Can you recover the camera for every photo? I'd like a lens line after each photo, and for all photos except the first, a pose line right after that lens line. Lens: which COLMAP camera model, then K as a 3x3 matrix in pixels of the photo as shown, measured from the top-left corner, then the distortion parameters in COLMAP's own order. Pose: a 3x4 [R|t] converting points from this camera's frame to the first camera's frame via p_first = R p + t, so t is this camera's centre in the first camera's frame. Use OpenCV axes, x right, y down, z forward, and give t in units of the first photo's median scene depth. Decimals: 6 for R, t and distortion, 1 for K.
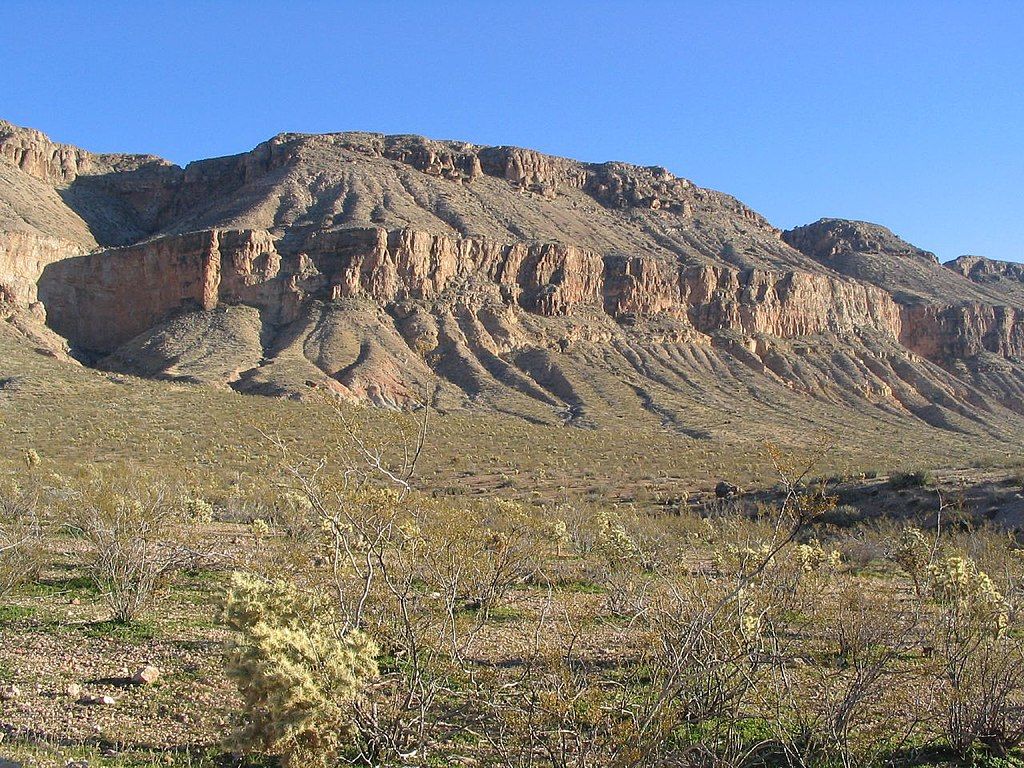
lens RADIAL K [[909.7, 0, 512.1], [0, 909.7, 385.3], [0, 0, 1]] dist [-0.009414, 0.013350]
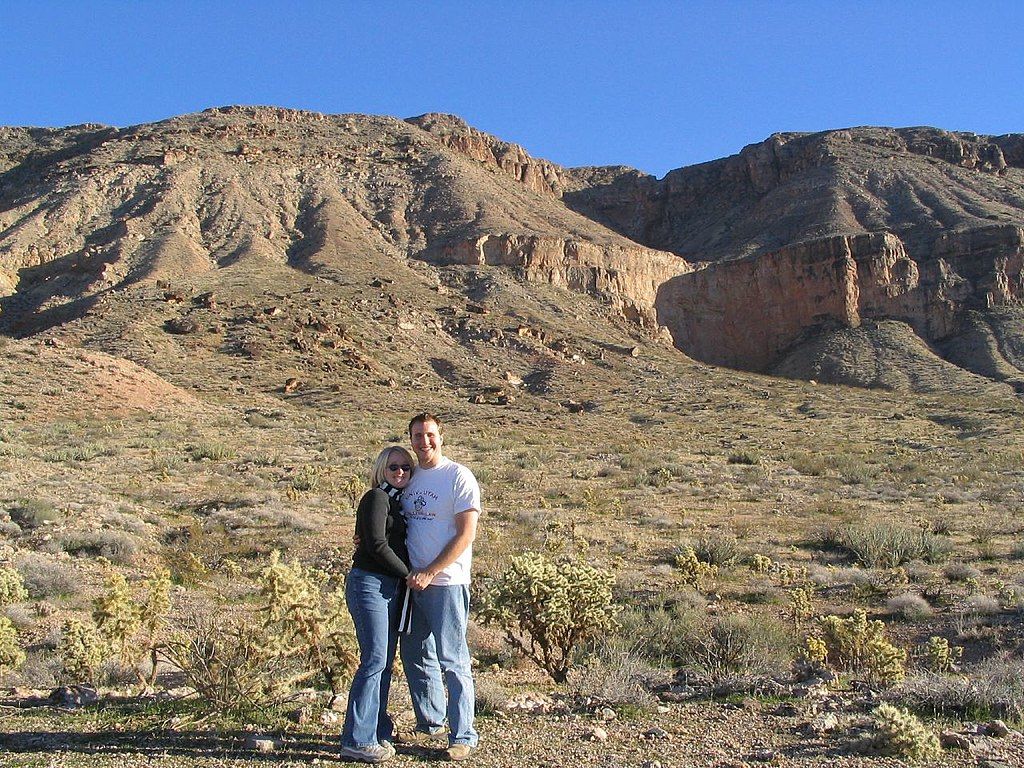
lens RADIAL K [[909.7, 0, 512.1], [0, 909.7, 382.9], [0, 0, 1]] dist [-0.009414, 0.013350]
pose [[0.997099, -0.041738, -0.063646, -0.591858], [0.039777, 0.998704, -0.031760, -0.014688], [0.064889, 0.029136, 0.997467, 0.113630]]
